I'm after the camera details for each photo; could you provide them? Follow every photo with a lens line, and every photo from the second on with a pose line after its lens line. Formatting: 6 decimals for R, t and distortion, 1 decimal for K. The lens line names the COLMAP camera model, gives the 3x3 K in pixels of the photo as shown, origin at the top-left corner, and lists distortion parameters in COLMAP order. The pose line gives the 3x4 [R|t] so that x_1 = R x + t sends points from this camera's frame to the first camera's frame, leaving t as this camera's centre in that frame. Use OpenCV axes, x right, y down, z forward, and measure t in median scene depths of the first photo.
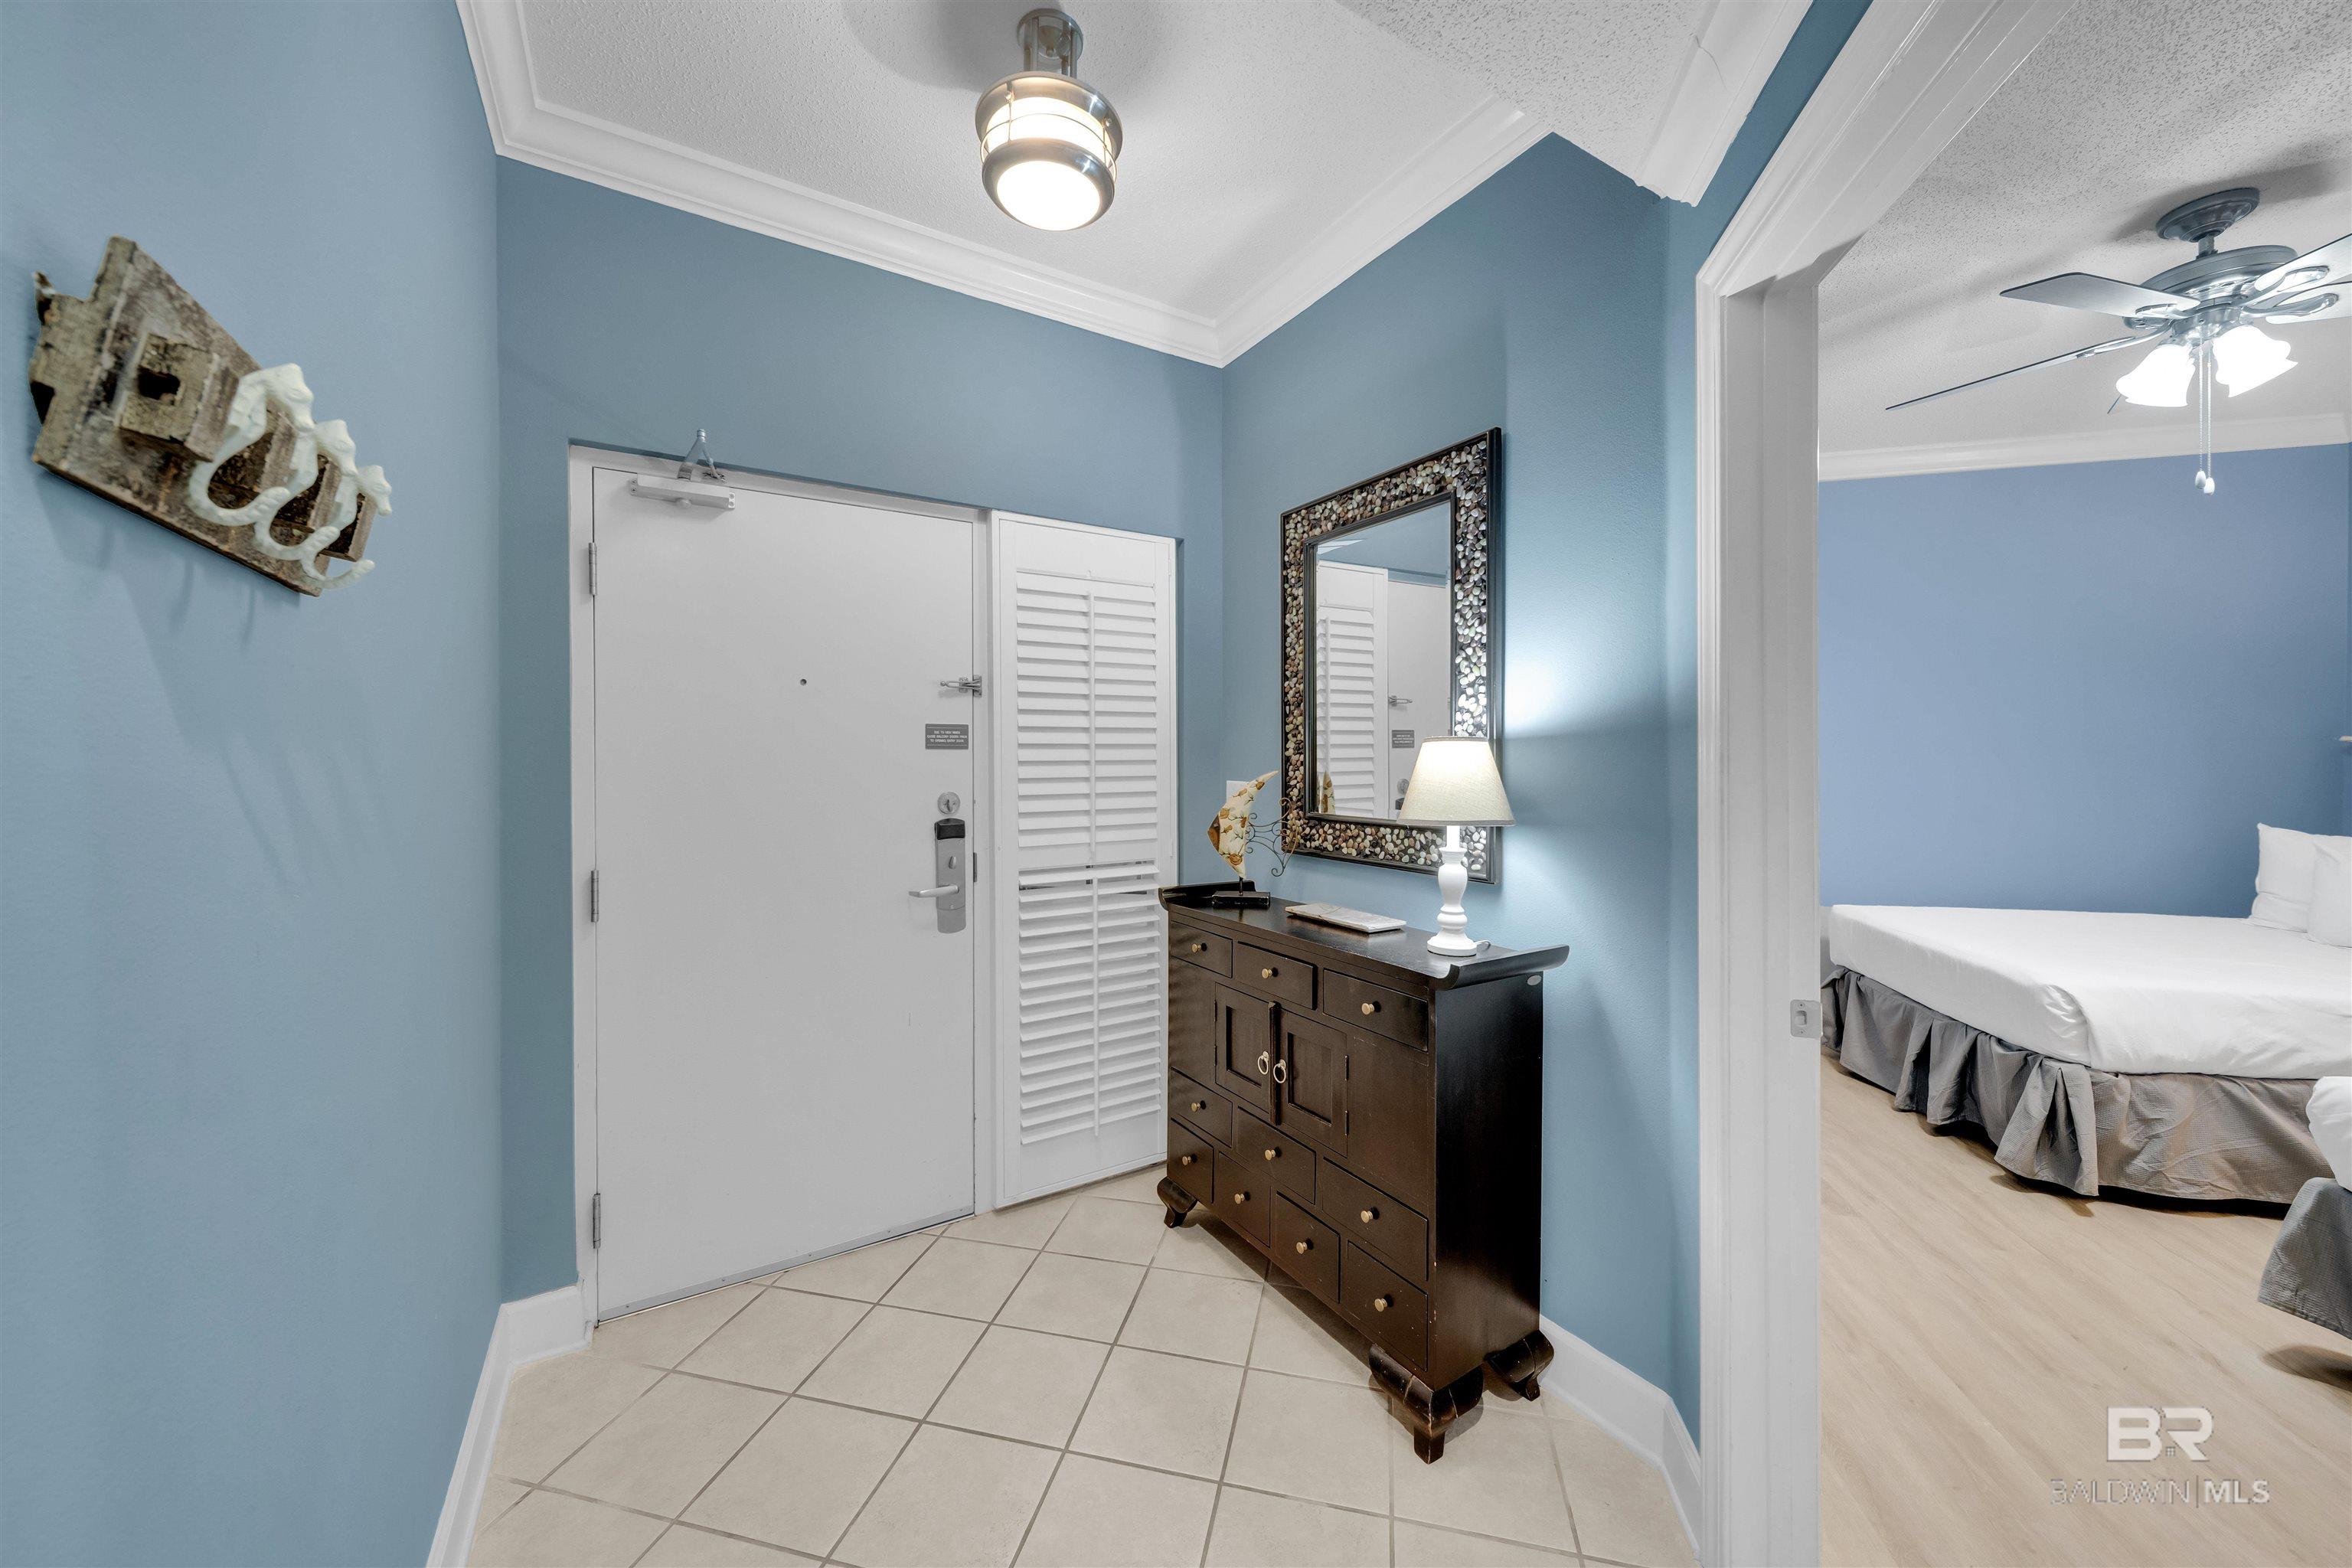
lens RADIAL K [[842.4, 0, 1175.9], [0, 842.4, 767.8], [0, 0, 1]] dist [-0.000619, -0.000534]
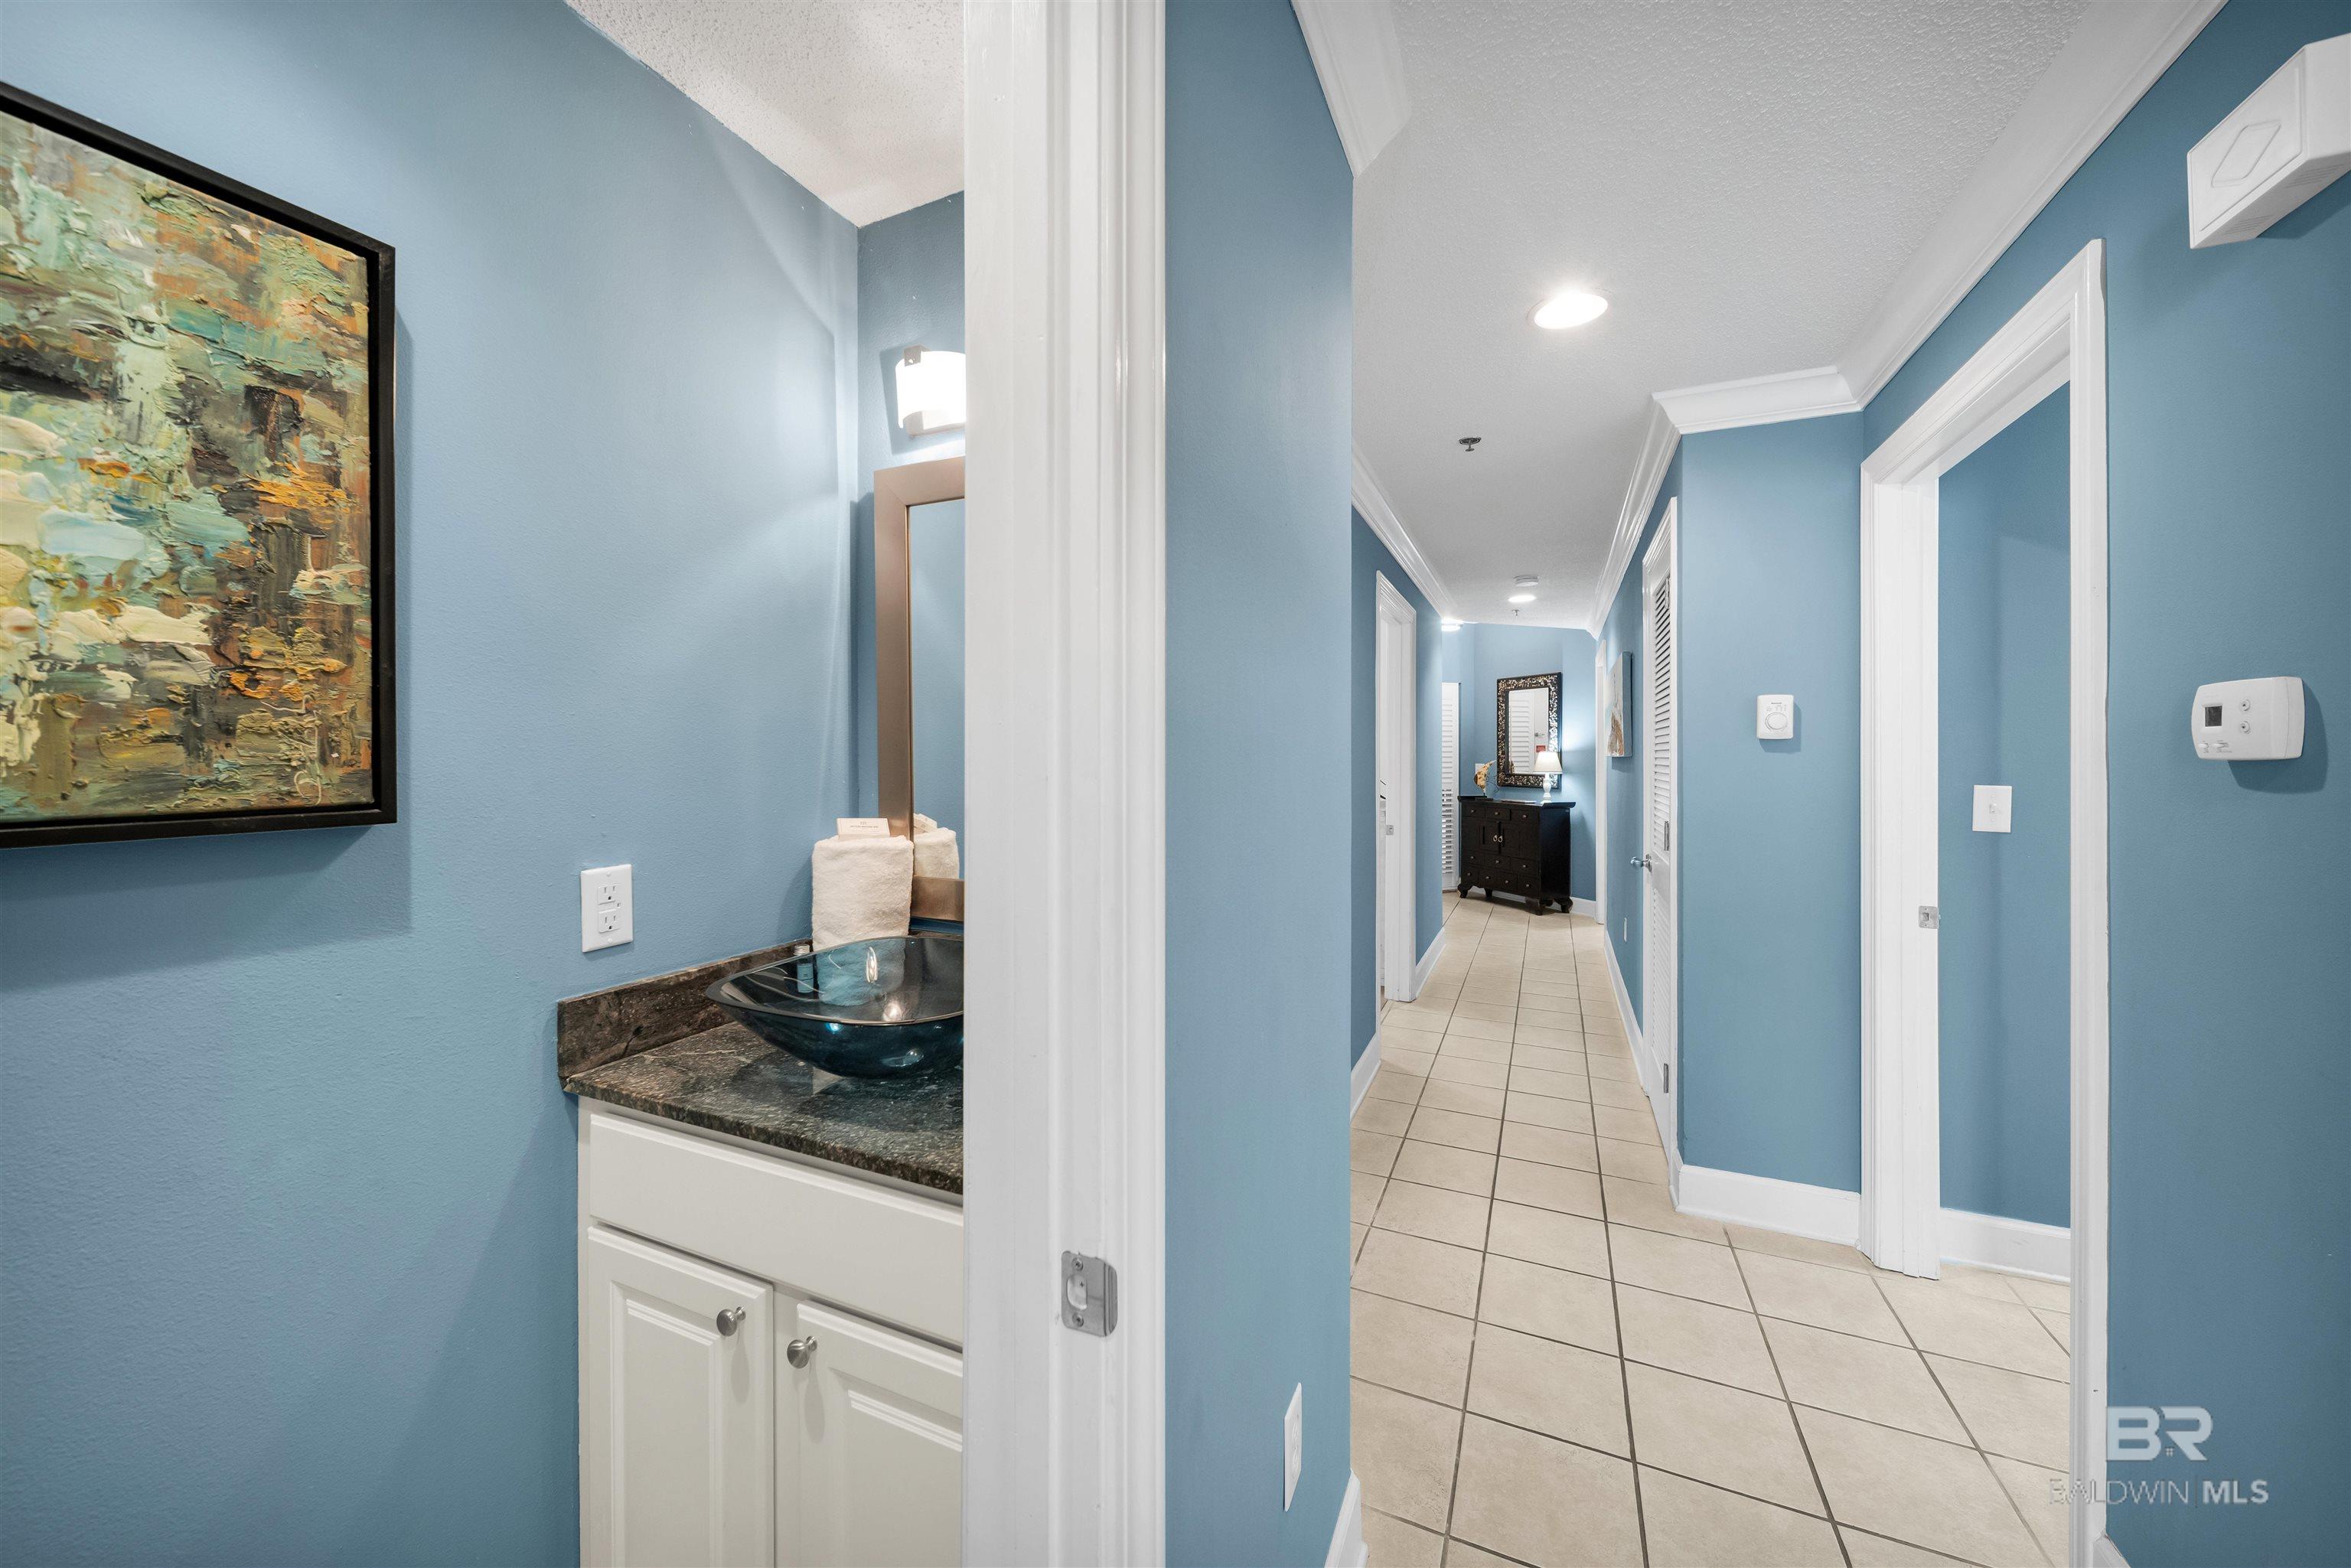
lens RADIAL K [[842.0, 0, 1175.4], [0, 842.0, 767.8], [0, 0, 1]] dist [-0.000619, -0.000534]
pose [[0.983239, 0.002458, -0.182306, -0.540724], [-0.000473, 0.999940, 0.010934, -0.002029], [0.182322, -0.010665, 0.983181, -2.598501]]
